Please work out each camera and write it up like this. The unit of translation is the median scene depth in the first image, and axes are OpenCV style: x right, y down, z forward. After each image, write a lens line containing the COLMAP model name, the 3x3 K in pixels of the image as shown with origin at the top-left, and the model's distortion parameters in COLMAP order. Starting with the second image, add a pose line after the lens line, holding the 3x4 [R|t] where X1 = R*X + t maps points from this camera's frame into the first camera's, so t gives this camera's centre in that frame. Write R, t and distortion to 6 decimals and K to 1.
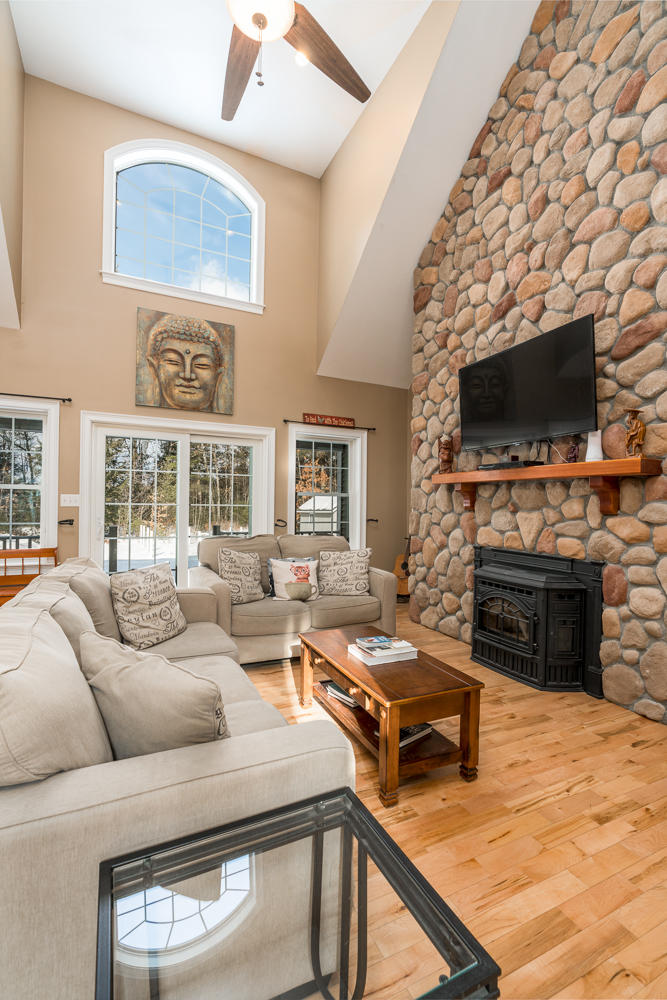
lens RADIAL K [[449.5, 0, 326.2], [0, 449.5, 503.3], [0, 0, 1]] dist [-0.002515, 0.001123]
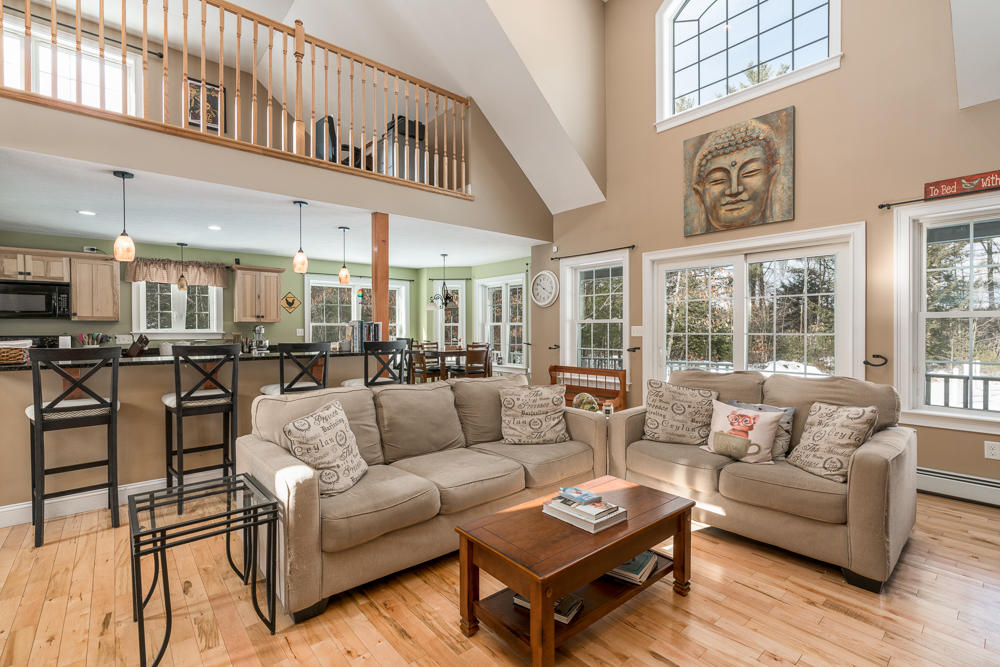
lens RADIAL K [[449.5, 0, 493.8], [0, 449.5, 333.1], [0, 0, 1]] dist [-0.002515, 0.001123]
pose [[0.264123, -0.003726, -0.964482, 0.561263], [0.014881, 0.999889, 0.000212, -0.006751], [0.964374, -0.014409, 0.264150, 0.380532]]
